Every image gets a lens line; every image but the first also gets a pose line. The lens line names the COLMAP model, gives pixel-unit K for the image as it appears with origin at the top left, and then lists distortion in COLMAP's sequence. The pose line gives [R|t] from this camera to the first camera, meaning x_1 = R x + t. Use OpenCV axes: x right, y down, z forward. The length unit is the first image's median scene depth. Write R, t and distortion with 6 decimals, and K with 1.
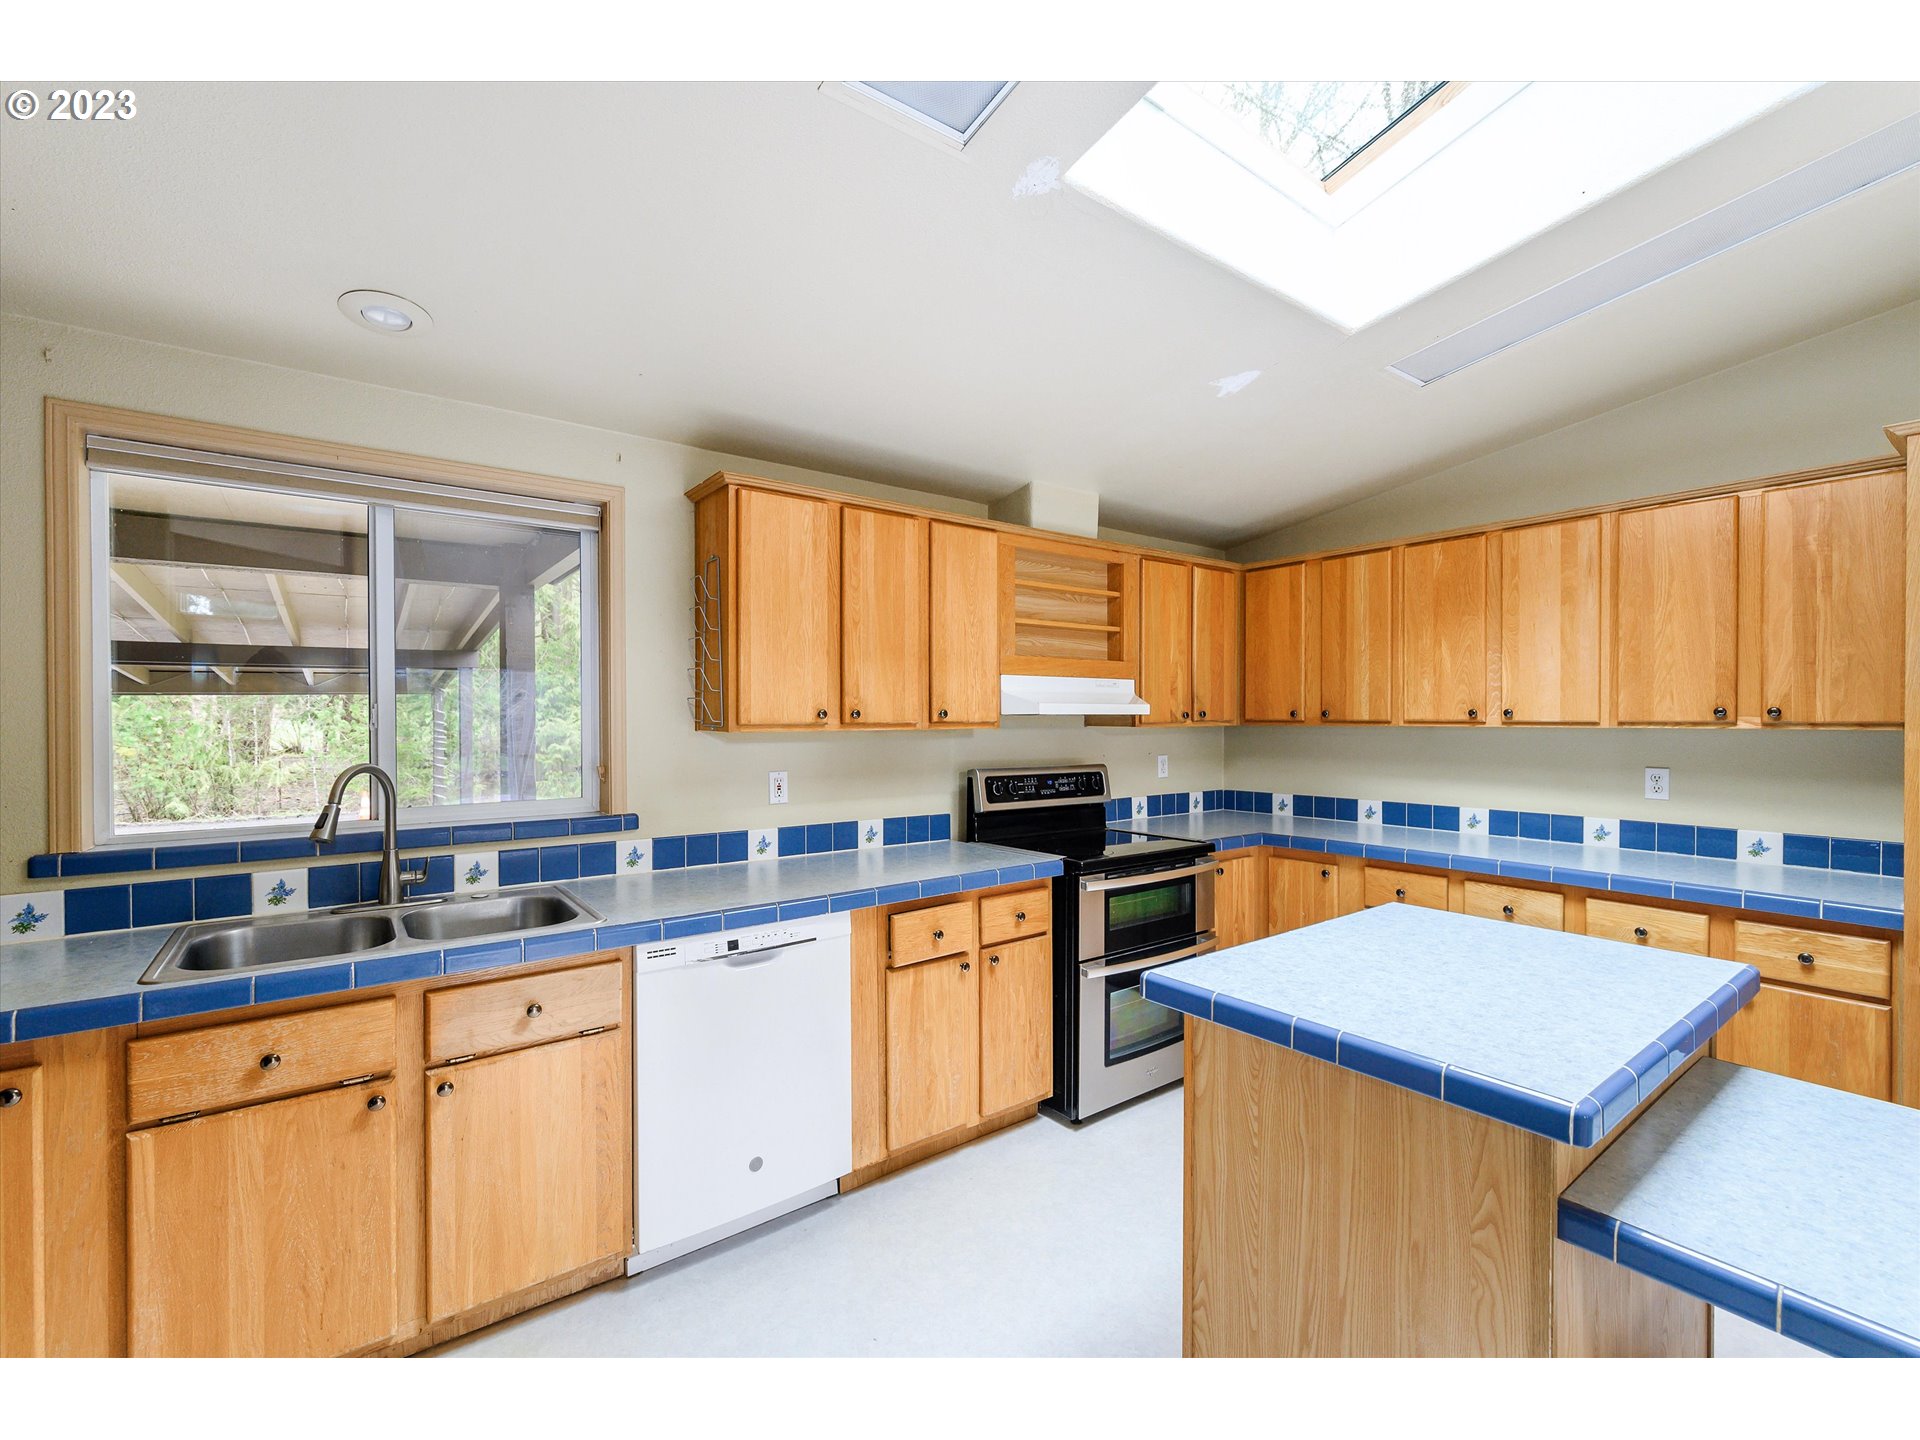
lens RADIAL K [[821.9, 0, 940.4], [0, 821.9, 724.6], [0, 0, 1]] dist [-0.000508, 0.000087]
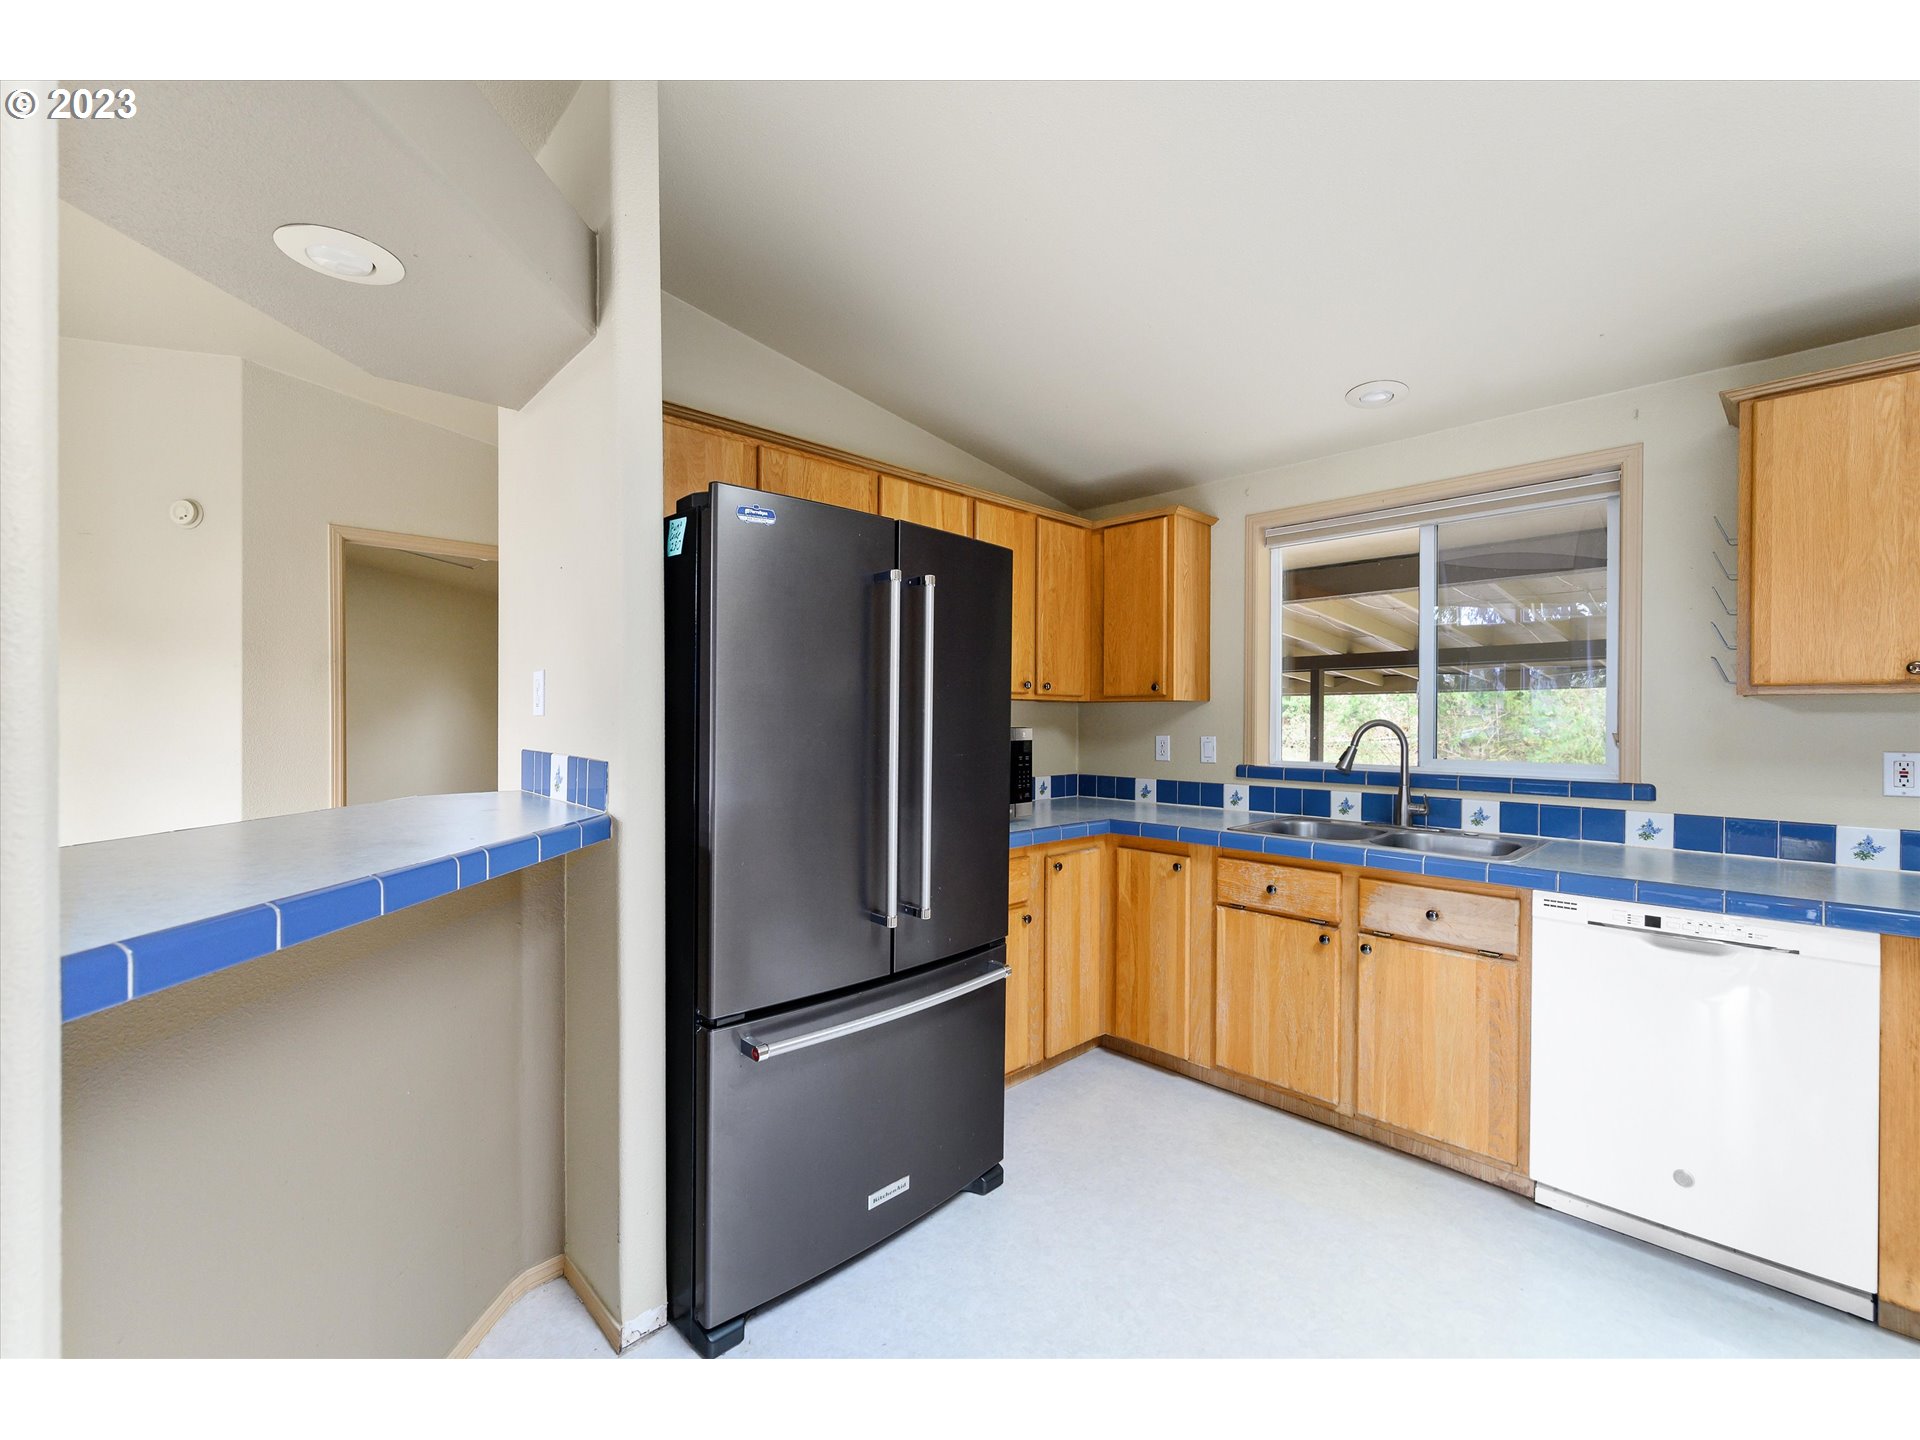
lens RADIAL K [[813.5, 0, 964.2], [0, 813.5, 717.8], [0, 0, 1]] dist [-0.001069, 0.000009]
pose [[0.140424, 0.005063, -0.990078, 0.555828], [-0.011629, 0.999926, 0.003464, 0.047830], [0.990023, 0.011027, 0.140473, 0.111739]]
